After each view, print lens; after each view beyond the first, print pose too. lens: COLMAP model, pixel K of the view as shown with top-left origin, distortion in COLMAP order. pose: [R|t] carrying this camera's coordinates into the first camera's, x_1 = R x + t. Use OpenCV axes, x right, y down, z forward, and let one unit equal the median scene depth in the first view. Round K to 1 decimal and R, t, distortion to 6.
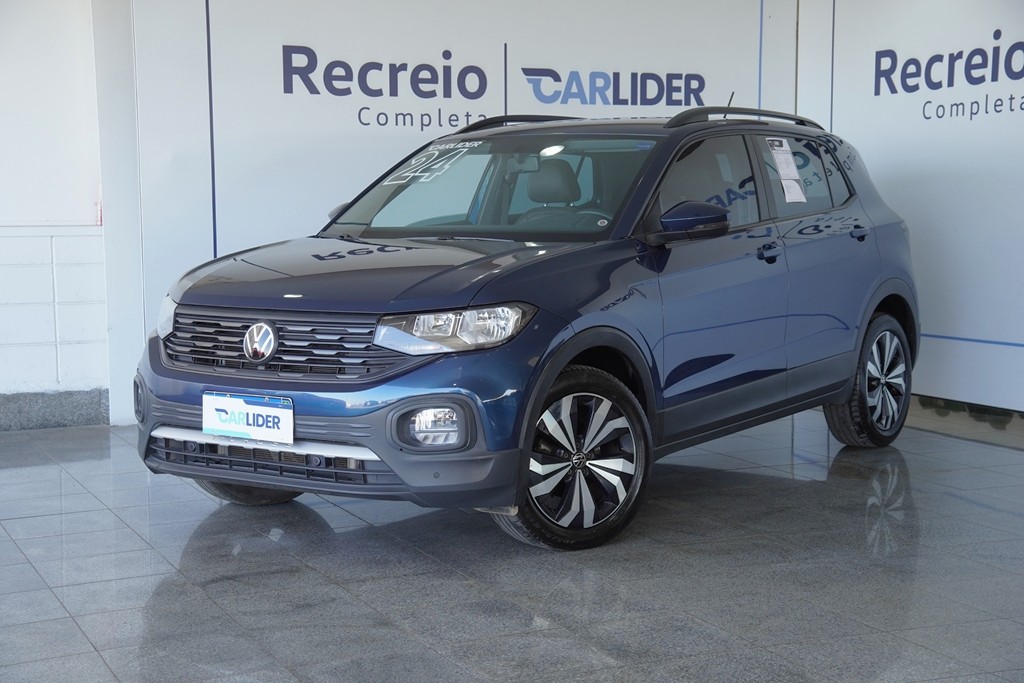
lens RADIAL K [[1563.8, 0, 506.1], [0, 1563.8, 342.0], [0, 0, 1]] dist [0.207615, 0.000000]
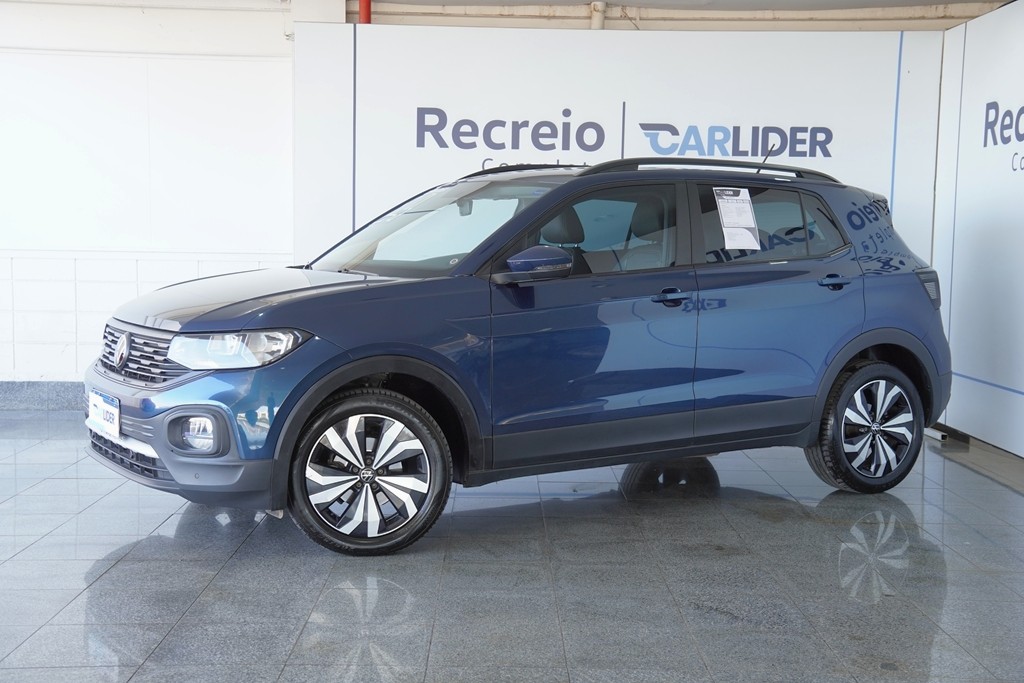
lens RADIAL K [[1289.5, 0, 510.3], [0, 1289.5, 336.7], [0, 0, 1]] dist [0.105852, 0.000000]
pose [[0.915963, 0.054782, -0.397505, 0.355464], [-0.060312, 0.998179, -0.001412, -0.019009], [0.396703, 0.025267, 0.917599, 0.146469]]
